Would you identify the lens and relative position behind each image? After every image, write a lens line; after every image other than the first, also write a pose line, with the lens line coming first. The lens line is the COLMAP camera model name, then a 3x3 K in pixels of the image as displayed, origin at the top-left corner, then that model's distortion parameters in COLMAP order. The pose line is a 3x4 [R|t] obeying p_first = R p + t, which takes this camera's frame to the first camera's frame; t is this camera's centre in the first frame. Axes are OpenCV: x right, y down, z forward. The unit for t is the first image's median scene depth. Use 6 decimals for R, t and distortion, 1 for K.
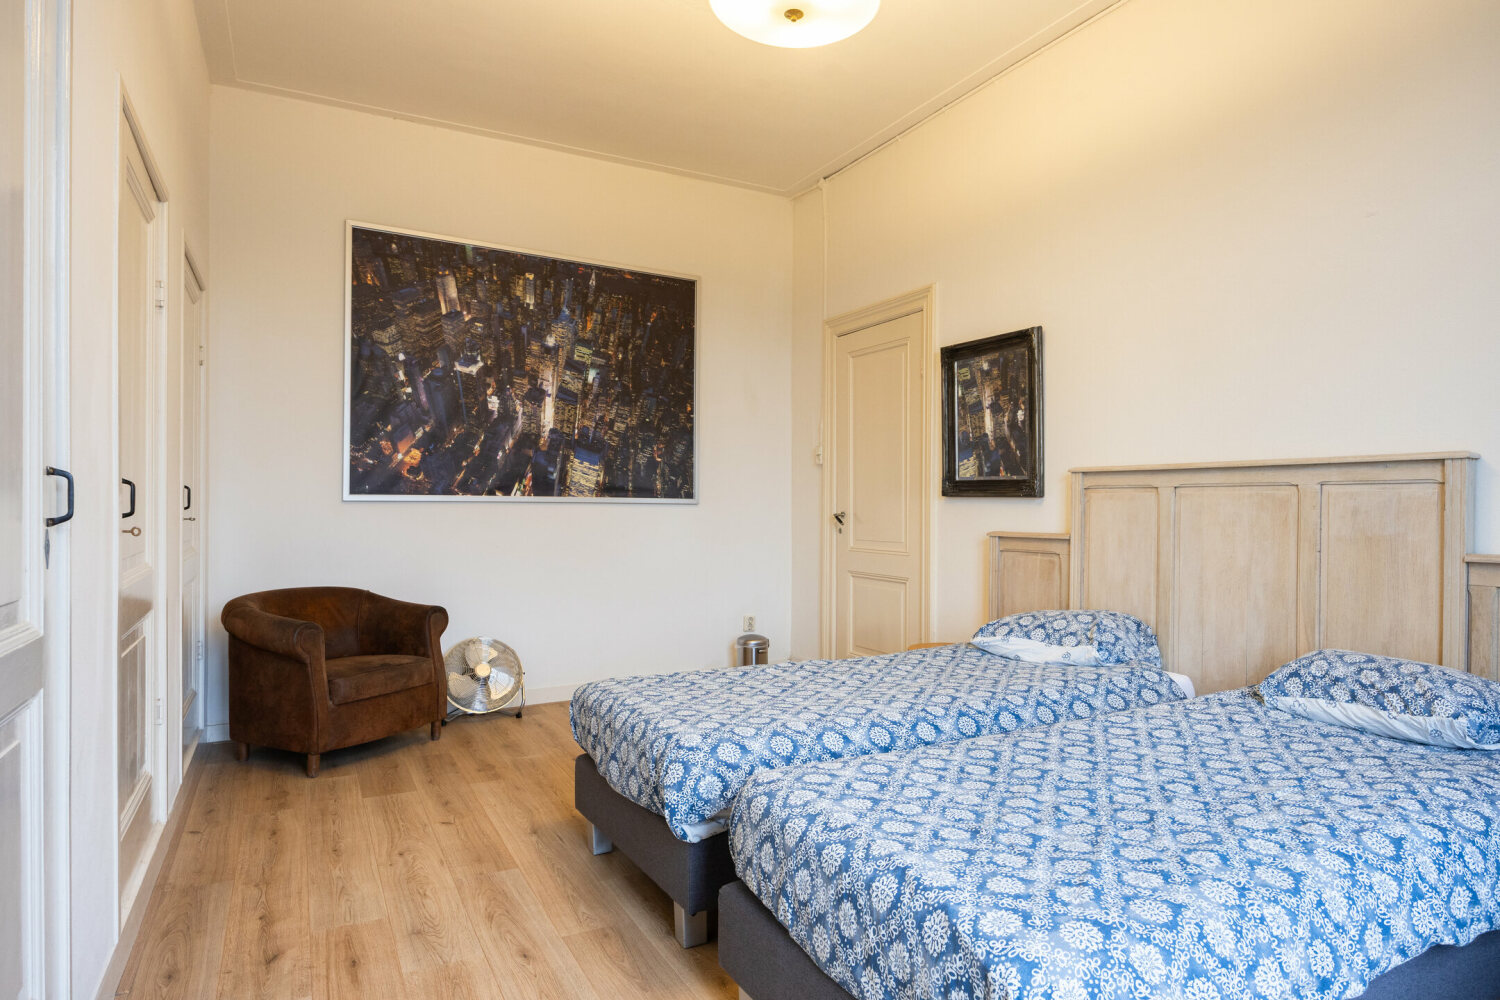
lens RADIAL K [[888.4, 0, 750.0], [0, 888.4, 500.0], [0, 0, 1]] dist [-0.000093, 0.000150]
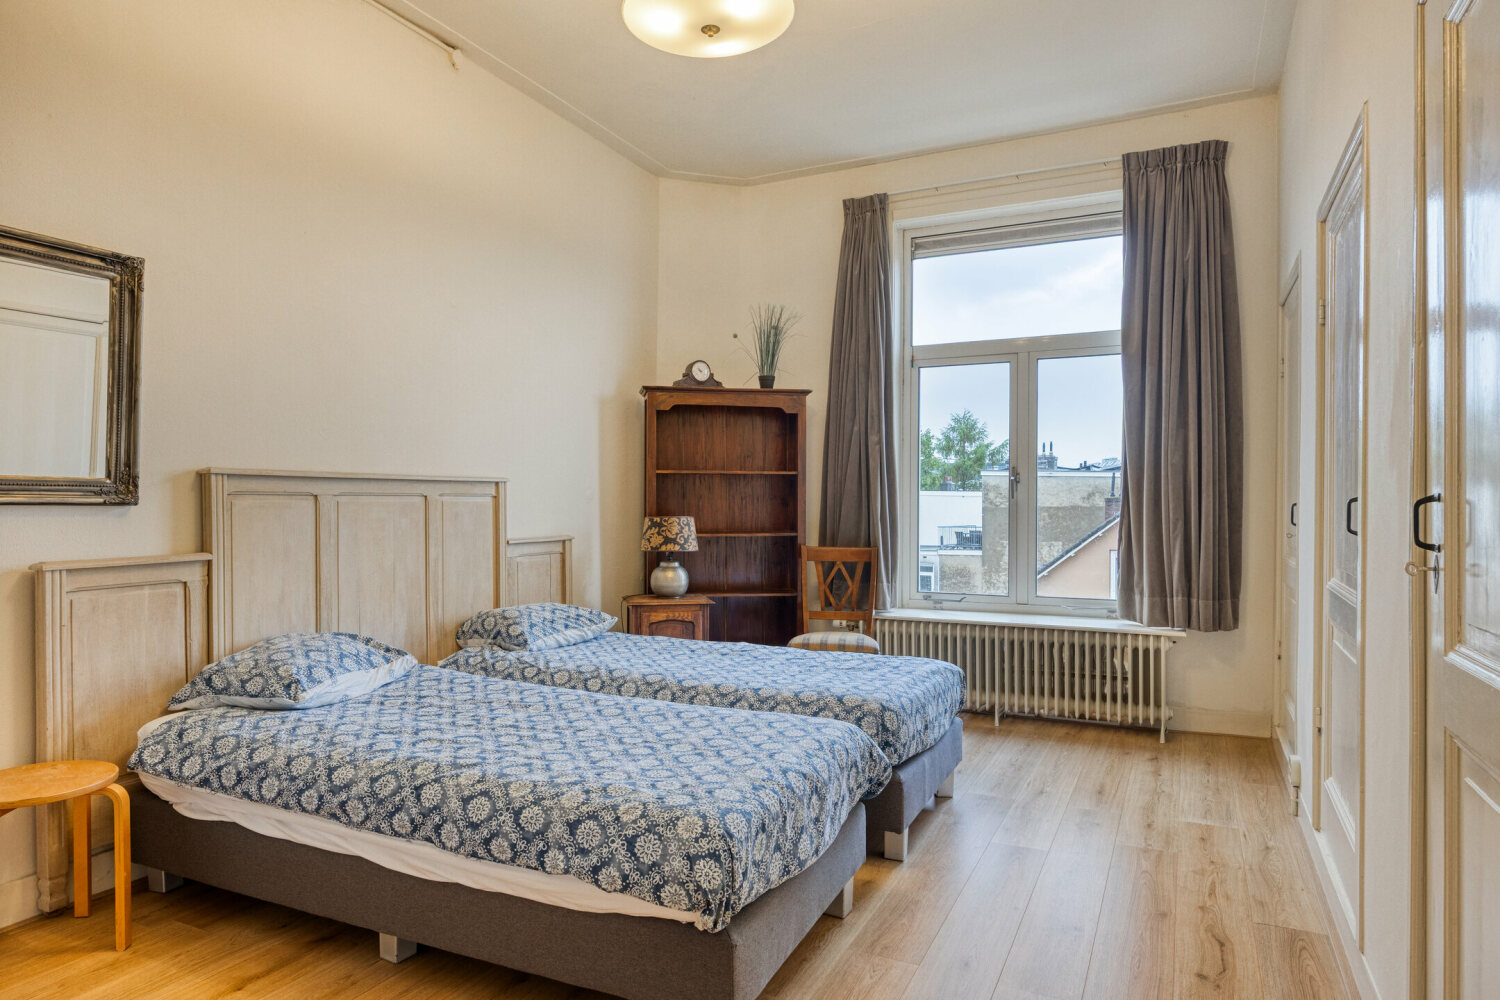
lens RADIAL K [[888.4, 0, 750.0], [0, 888.4, 500.0], [0, 0, 1]] dist [-0.000093, 0.000150]
pose [[-0.607619, -0.004154, 0.794218, -0.720173], [-0.006119, 0.999981, 0.000549, -0.014352], [-0.794205, -0.004527, -0.607633, 1.469517]]
